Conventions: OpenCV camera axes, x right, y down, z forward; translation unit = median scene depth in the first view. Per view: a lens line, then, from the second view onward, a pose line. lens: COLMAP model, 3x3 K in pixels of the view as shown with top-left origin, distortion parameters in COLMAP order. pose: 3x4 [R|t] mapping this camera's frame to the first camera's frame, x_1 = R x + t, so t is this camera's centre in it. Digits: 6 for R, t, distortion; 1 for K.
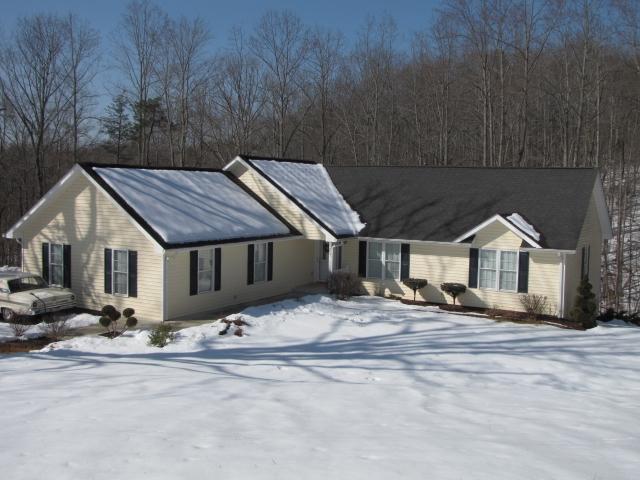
lens RADIAL K [[586.8, 0, 323.0], [0, 586.8, 243.2], [0, 0, 1]] dist [-0.001513, -0.017002]
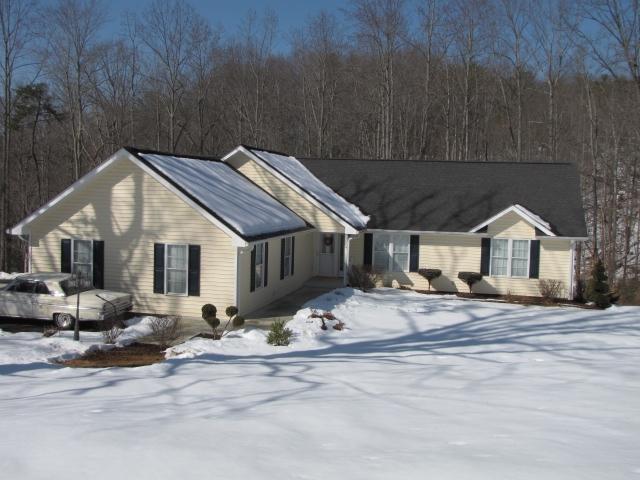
lens RADIAL K [[586.8, 0, 296.8], [0, 586.8, 253.4], [0, 0, 1]] dist [-0.001513, -0.017002]
pose [[0.969478, -0.023196, 0.244077, -0.339019], [0.018822, 0.999618, 0.020239, 0.008738], [-0.244453, -0.015027, 0.969545, 0.066761]]
